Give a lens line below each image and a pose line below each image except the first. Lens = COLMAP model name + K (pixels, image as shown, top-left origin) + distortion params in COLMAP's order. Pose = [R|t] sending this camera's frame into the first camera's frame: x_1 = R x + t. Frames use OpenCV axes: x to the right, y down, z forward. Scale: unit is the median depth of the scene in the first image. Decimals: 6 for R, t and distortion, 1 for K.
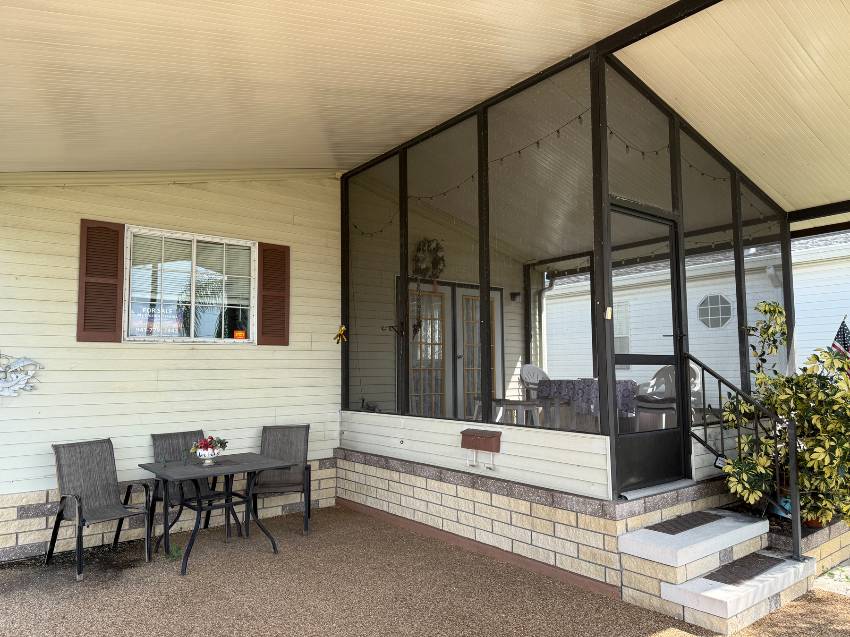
lens RADIAL K [[599.0, 0, 427.4], [0, 599.0, 323.3], [0, 0, 1]] dist [0.127999, -0.192350]
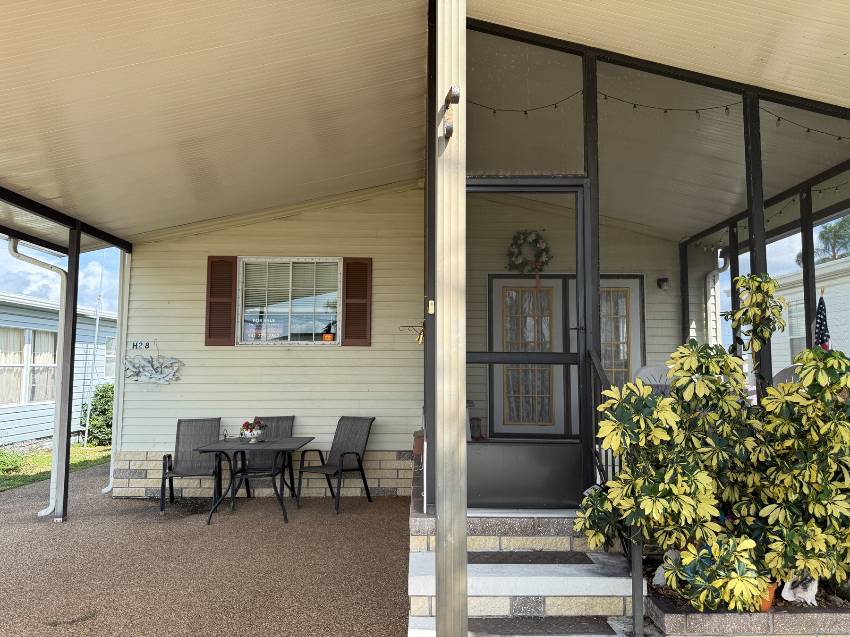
lens RADIAL K [[599.0, 0, 427.4], [0, 599.0, 323.3], [0, 0, 1]] dist [0.127999, -0.192350]
pose [[0.790752, -0.036390, -0.611055, 0.582033], [0.036828, 0.999251, -0.011849, 0.012421], [0.611028, -0.013135, 0.791500, 0.195890]]
